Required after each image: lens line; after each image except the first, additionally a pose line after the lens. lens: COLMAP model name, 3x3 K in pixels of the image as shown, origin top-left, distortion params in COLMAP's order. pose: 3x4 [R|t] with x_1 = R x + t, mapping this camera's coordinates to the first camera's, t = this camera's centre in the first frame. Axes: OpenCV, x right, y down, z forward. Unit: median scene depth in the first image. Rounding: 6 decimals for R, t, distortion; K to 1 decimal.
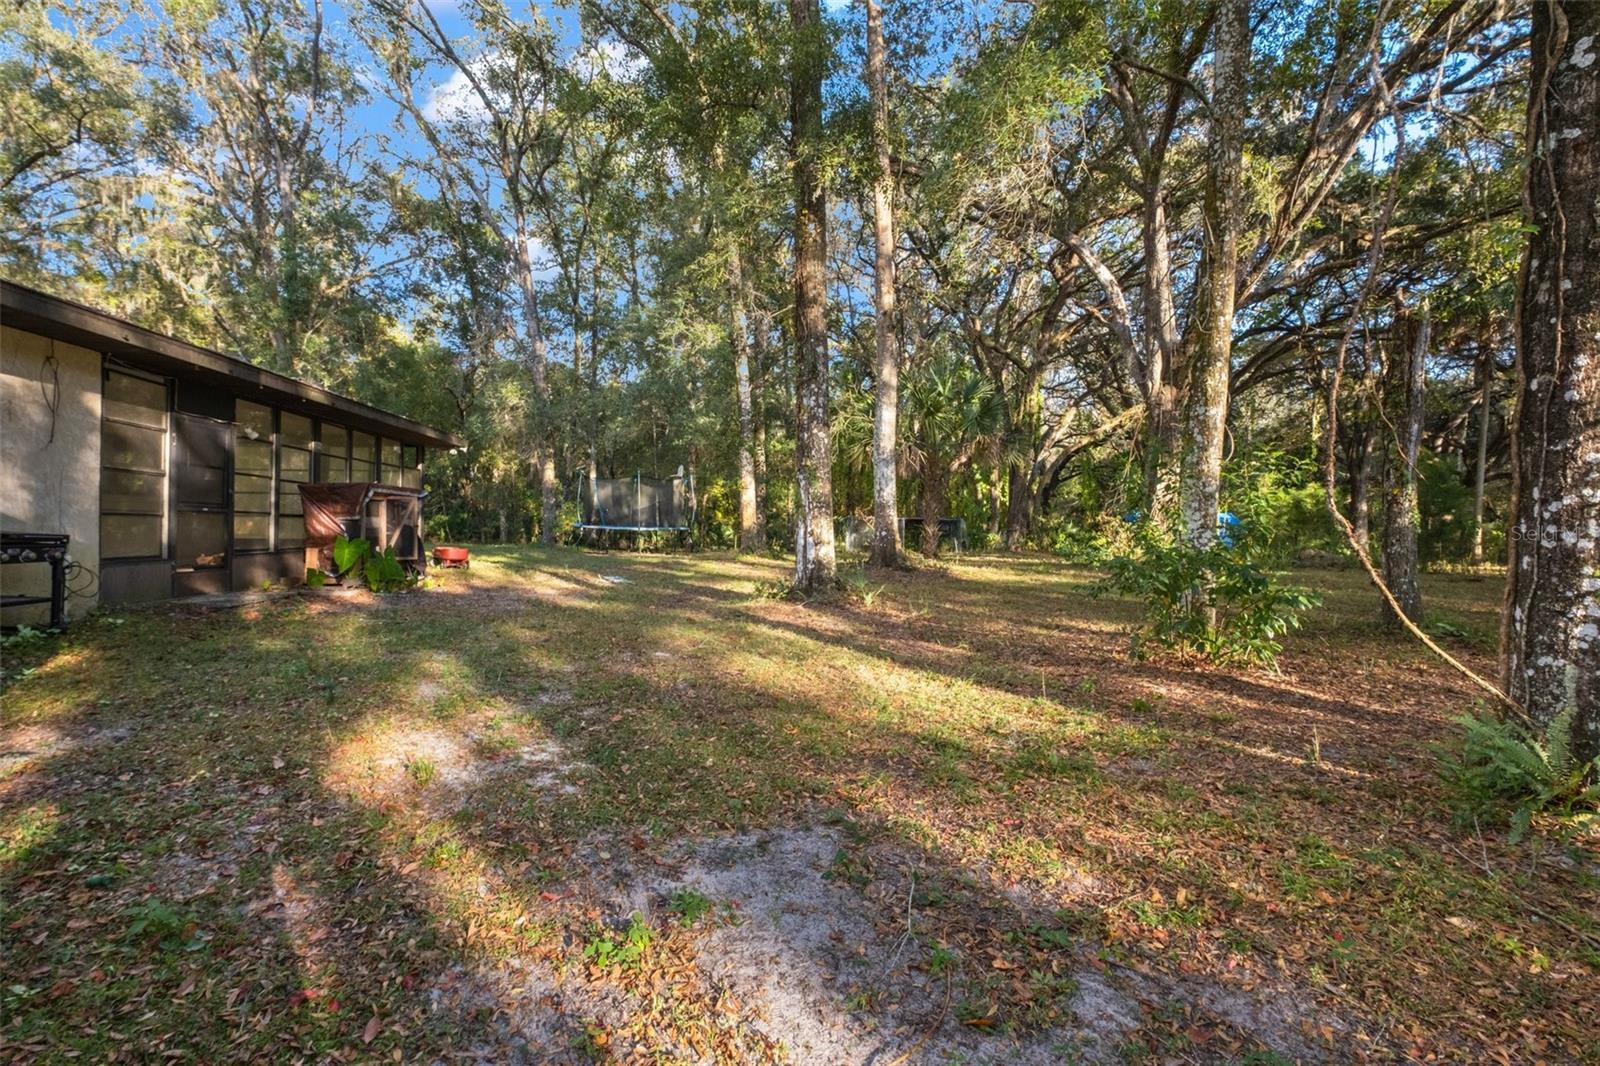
lens RADIAL K [[694.4, 0, 797.5], [0, 694.4, 535.5], [0, 0, 1]] dist [-0.009693, -0.000173]
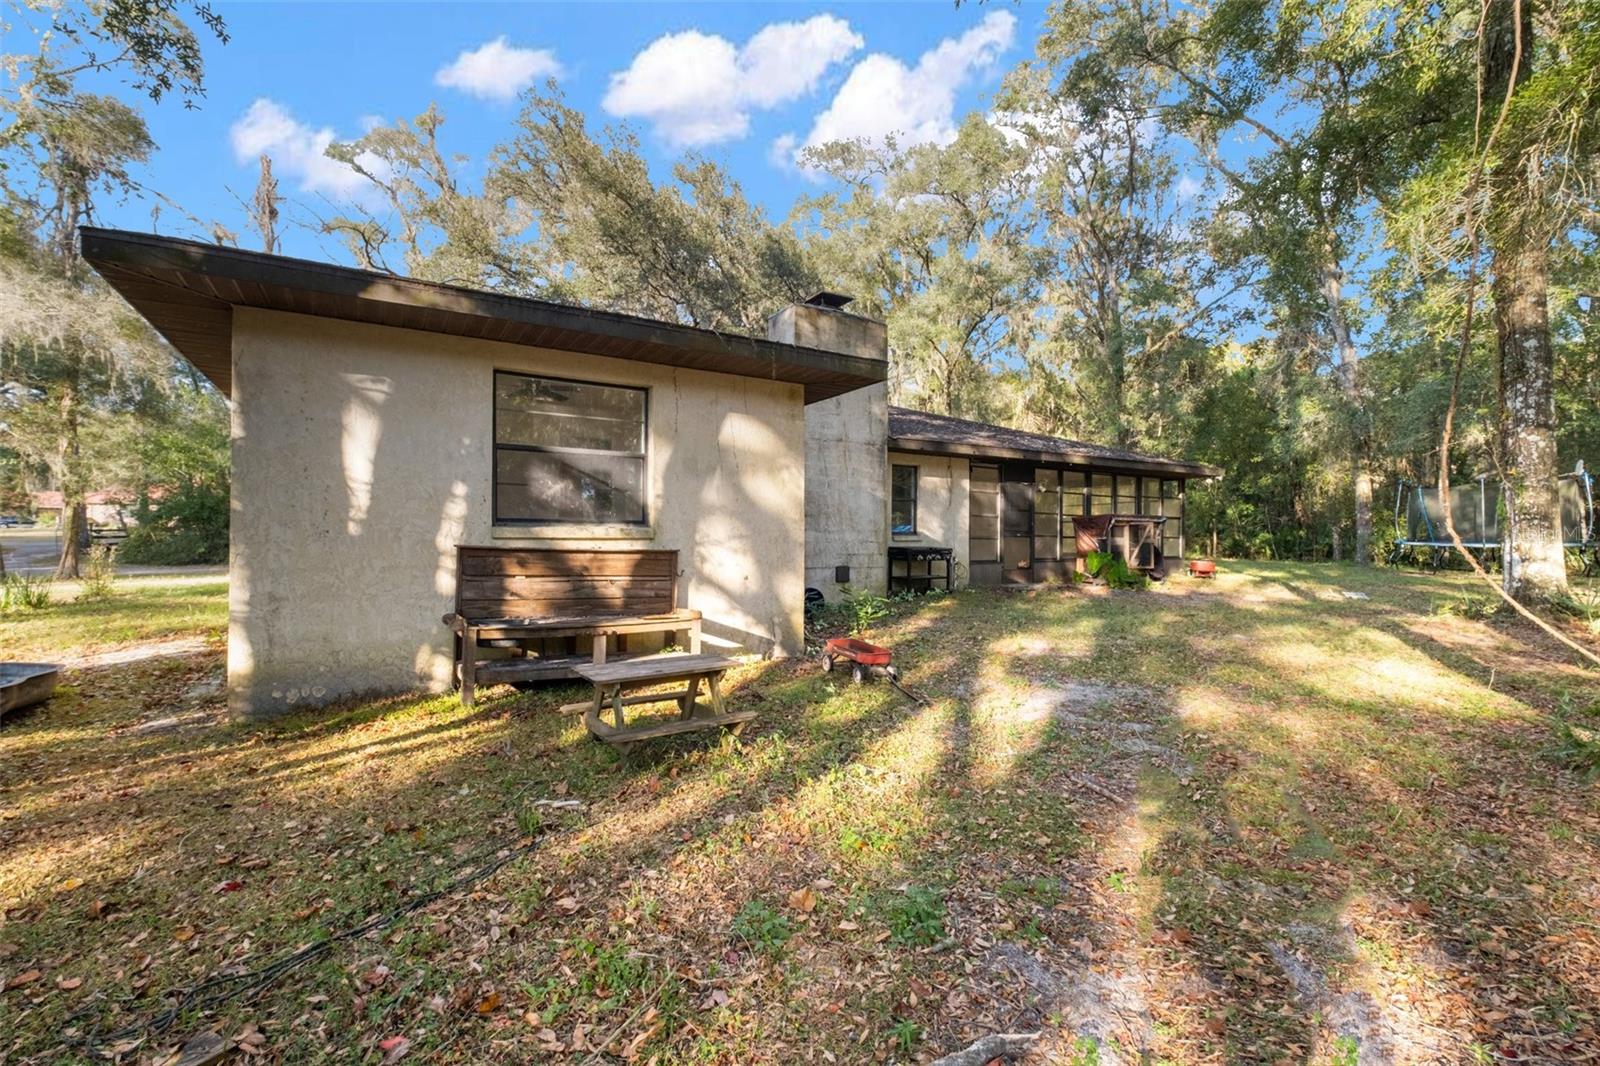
lens RADIAL K [[694.4, 0, 799.6], [0, 694.4, 539.6], [0, 0, 1]] dist [-0.009693, -0.000173]
pose [[0.437948, -0.012611, -0.898912, 0.411626], [-0.006277, 0.999834, -0.017085, 0.006457], [0.898979, 0.013125, 0.437796, -0.233578]]
